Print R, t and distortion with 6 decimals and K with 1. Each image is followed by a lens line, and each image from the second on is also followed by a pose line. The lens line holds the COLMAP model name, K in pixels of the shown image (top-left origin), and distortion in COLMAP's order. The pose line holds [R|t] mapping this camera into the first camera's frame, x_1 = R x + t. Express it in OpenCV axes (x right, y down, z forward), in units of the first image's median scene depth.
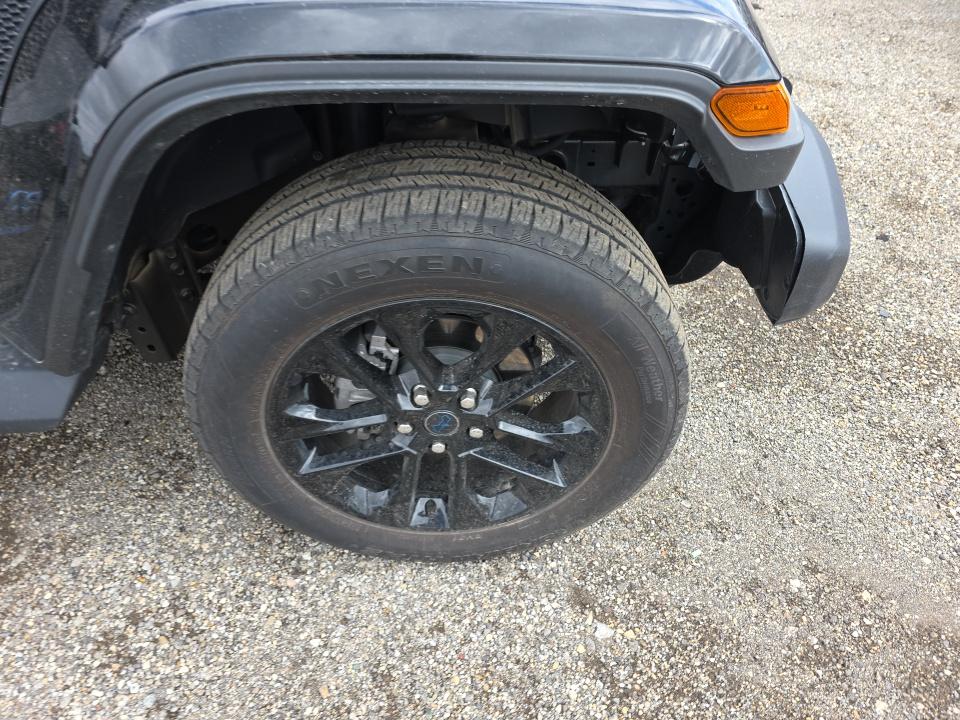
lens RADIAL K [[662.1, 0, 475.6], [0, 662.1, 366.7], [0, 0, 1]] dist [0.045239, -0.030610]
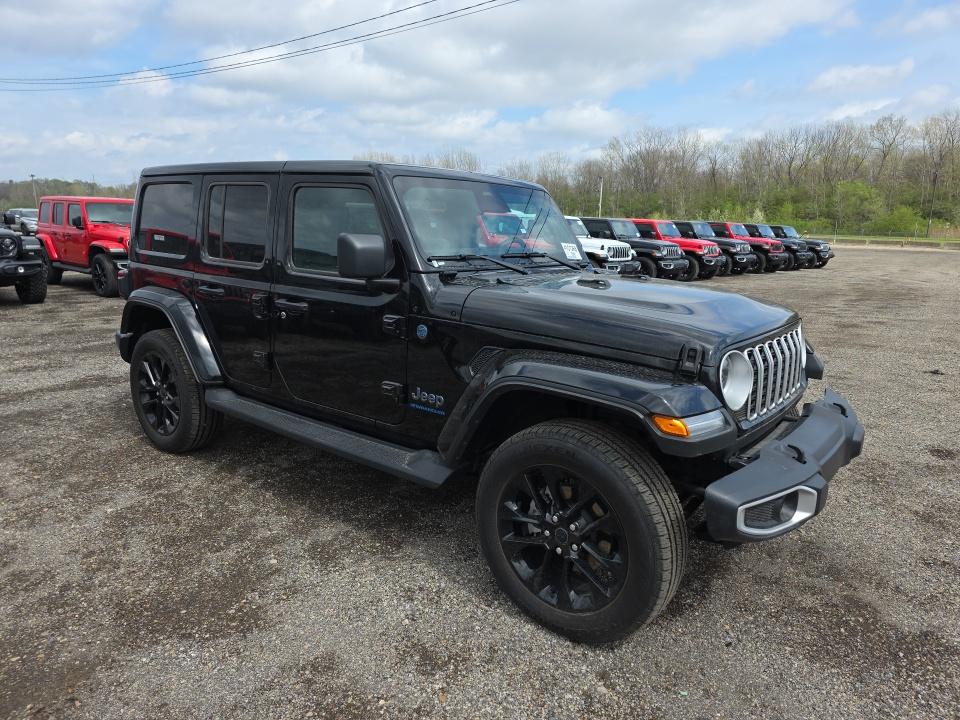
lens RADIAL K [[662.1, 0, 474.2], [0, 662.1, 361.8], [0, 0, 1]] dist [0.045239, -0.030610]
pose [[0.761938, 0.166418, -0.625904, 0.948492], [-0.455378, 0.824853, -0.335035, 0.448762], [0.460523, 0.540298, 0.704270, -0.945248]]
